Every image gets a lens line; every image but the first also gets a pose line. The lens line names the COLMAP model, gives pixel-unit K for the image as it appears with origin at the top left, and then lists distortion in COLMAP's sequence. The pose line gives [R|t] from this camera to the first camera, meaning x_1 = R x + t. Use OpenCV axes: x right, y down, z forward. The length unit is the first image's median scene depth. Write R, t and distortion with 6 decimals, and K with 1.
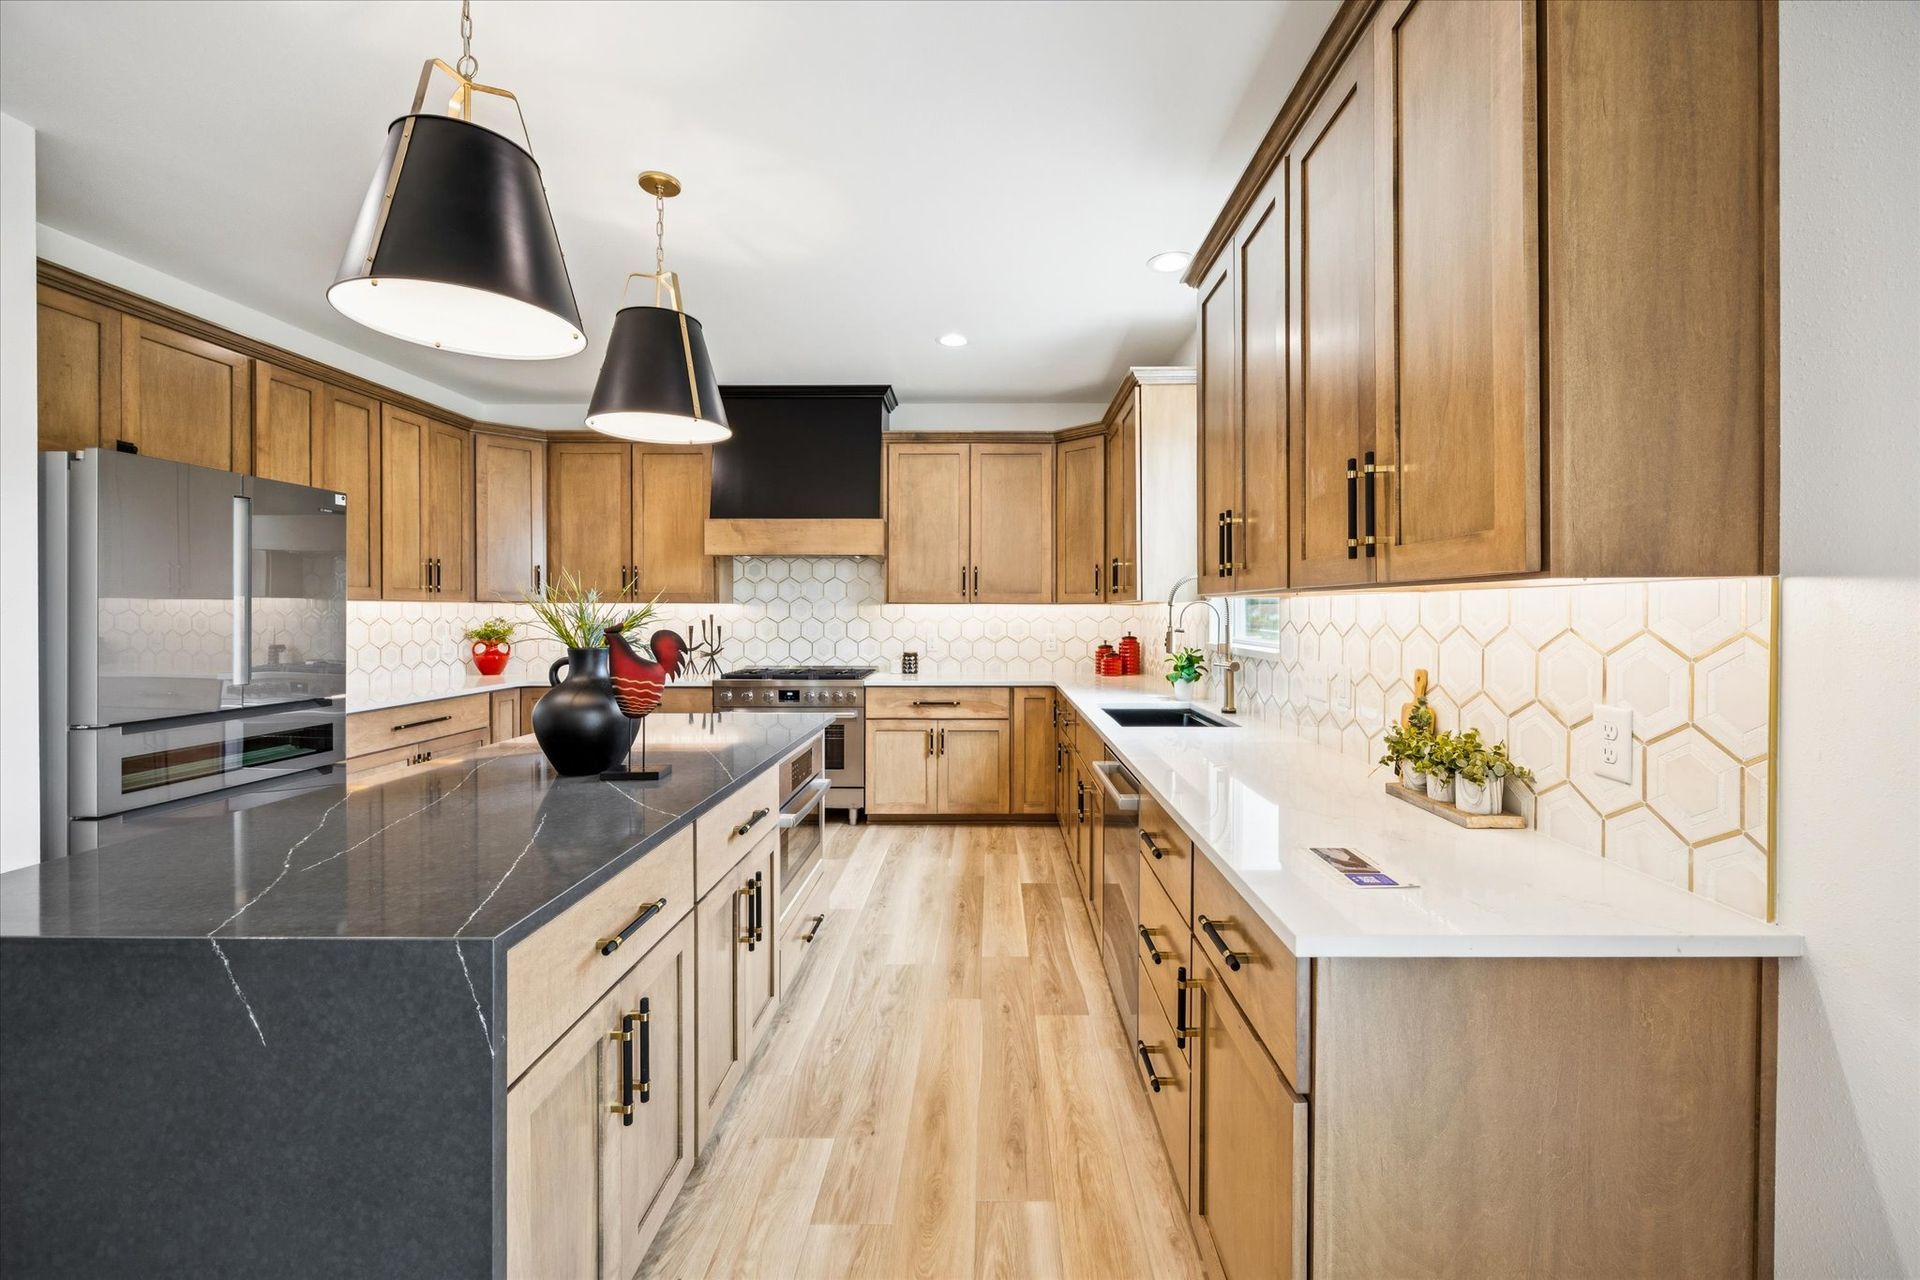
lens RADIAL K [[769.1, 0, 986.2], [0, 769.1, 612.8], [0, 0, 1]] dist [-0.002134, -0.000540]
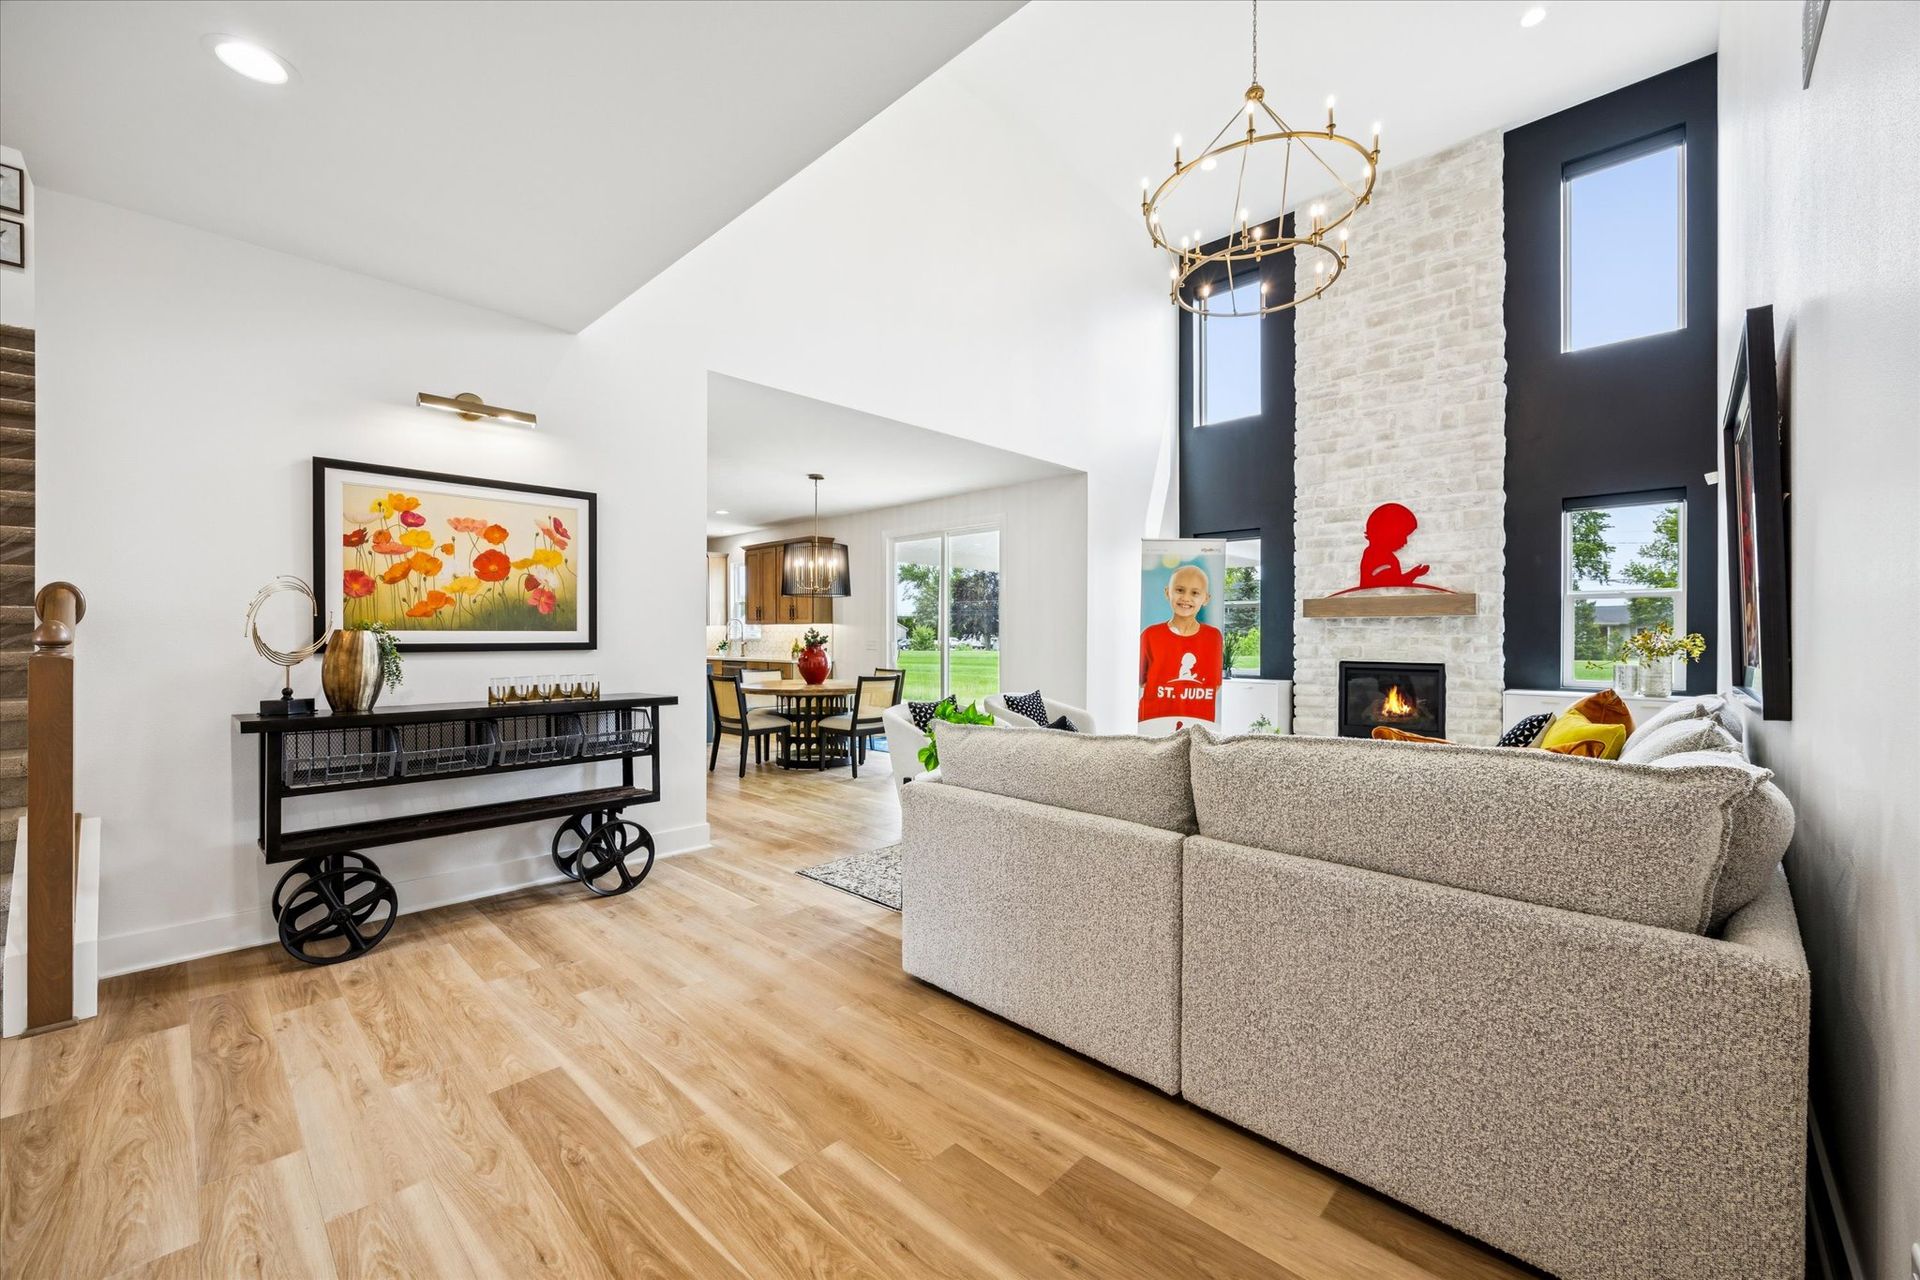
lens RADIAL K [[748.3, 0, 946.9], [0, 748.3, 638.2], [0, 0, 1]] dist [0.000176, -0.000512]
pose [[0.698515, -0.002790, 0.715590, -0.996815], [0.002214, 0.999996, 0.001738, 0.024871], [-0.715592, 0.000371, 0.698518, -1.398628]]
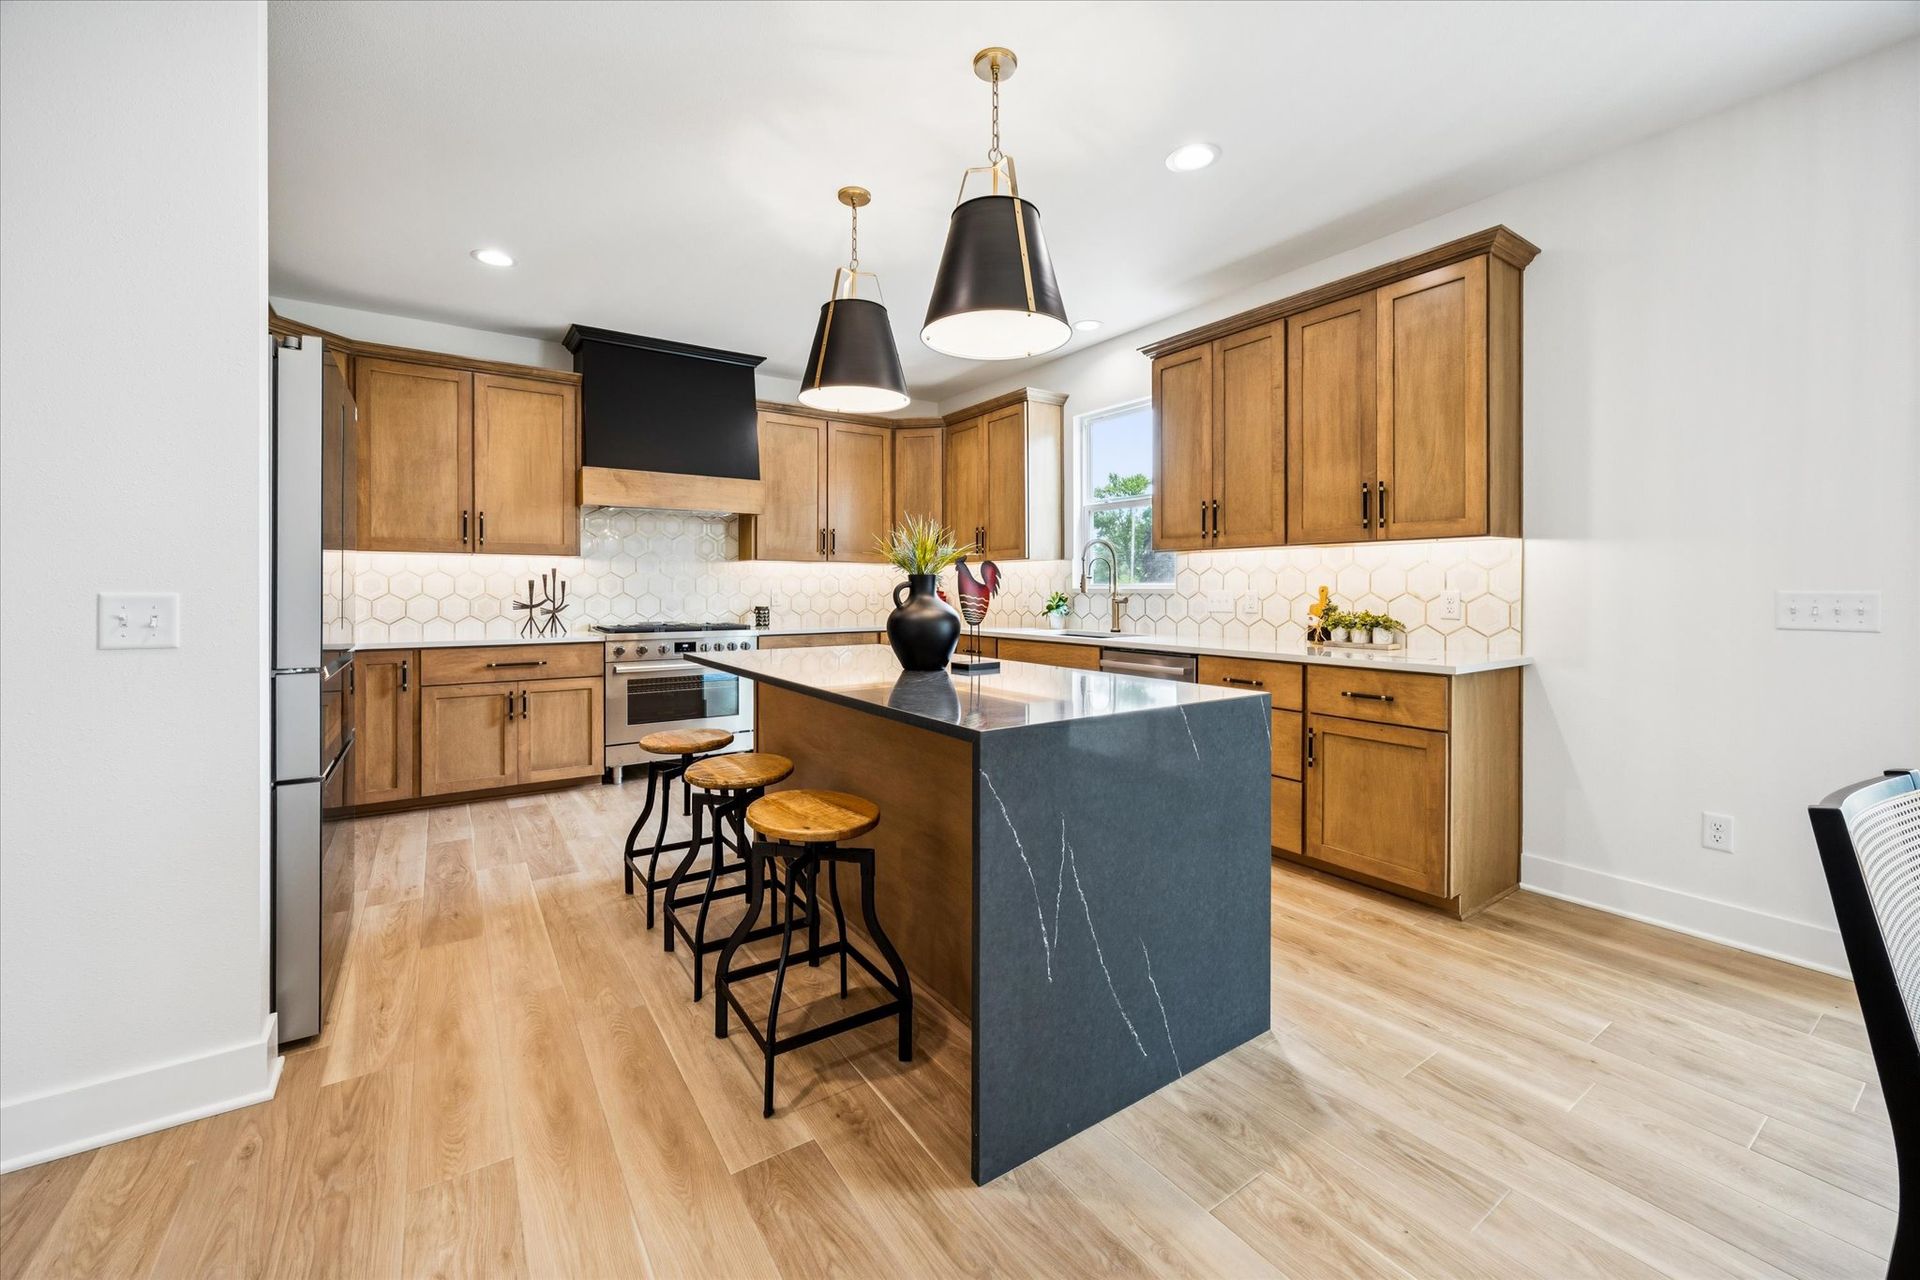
lens RADIAL K [[767.8, 0, 961.8], [0, 767.8, 590.2], [0, 0, 1]] dist [0.000260, 0.000011]
pose [[0.823290, -0.002750, 0.567614, -0.503445], [0.002382, 0.999996, 0.001389, 0.029555], [-0.567616, 0.000208, 0.823294, -0.043582]]
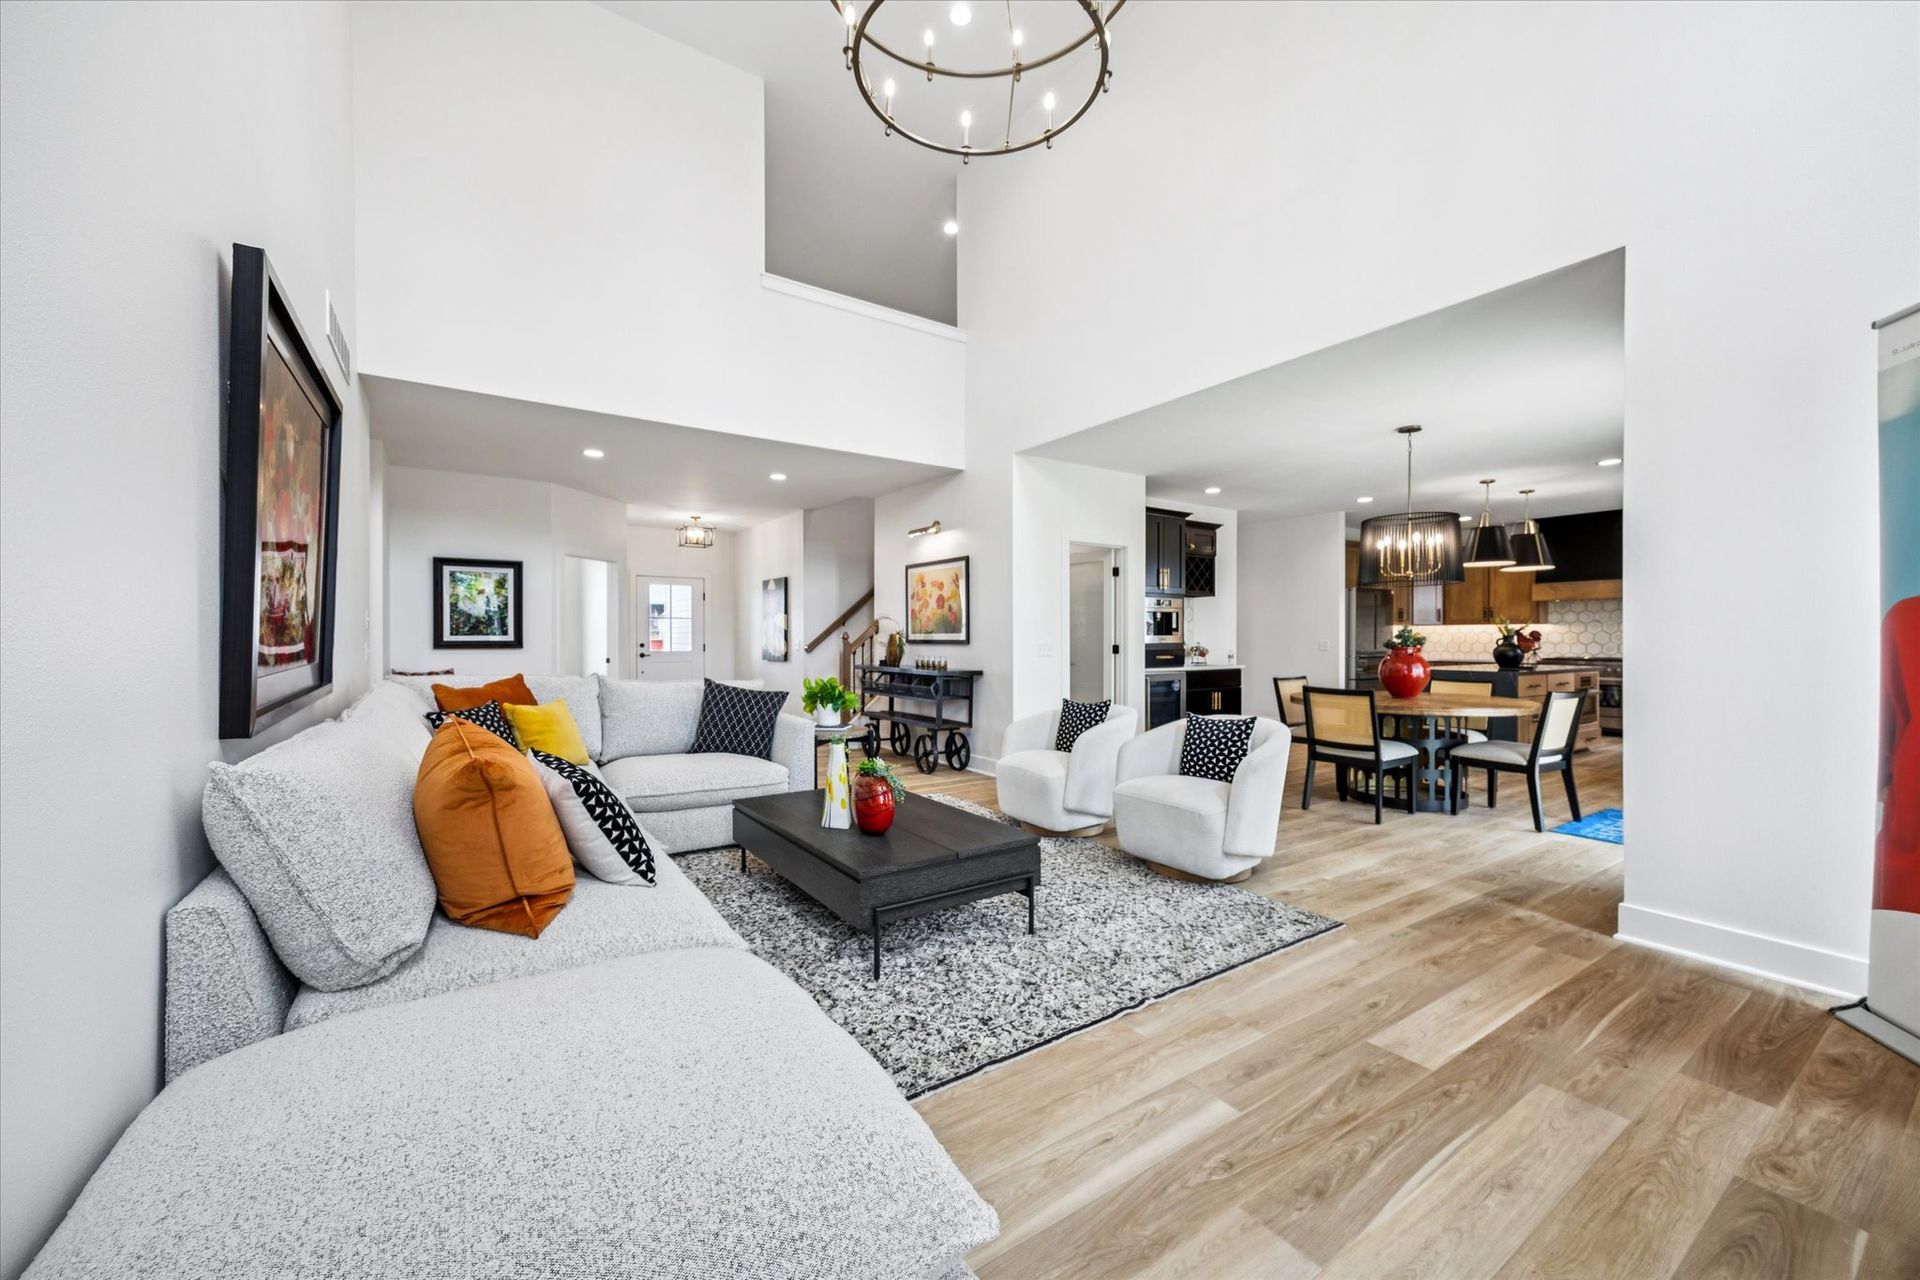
lens RADIAL K [[736.4, 0, 966.1], [0, 736.4, 636.5], [0, 0, 1]] dist [0.030448, -0.000019]
pose [[0.576374, -0.000966, -0.817186, 0.394916], [-0.001432, 0.999997, -0.002192, 0.026269], [0.817185, 0.002434, 0.576370, -1.375277]]
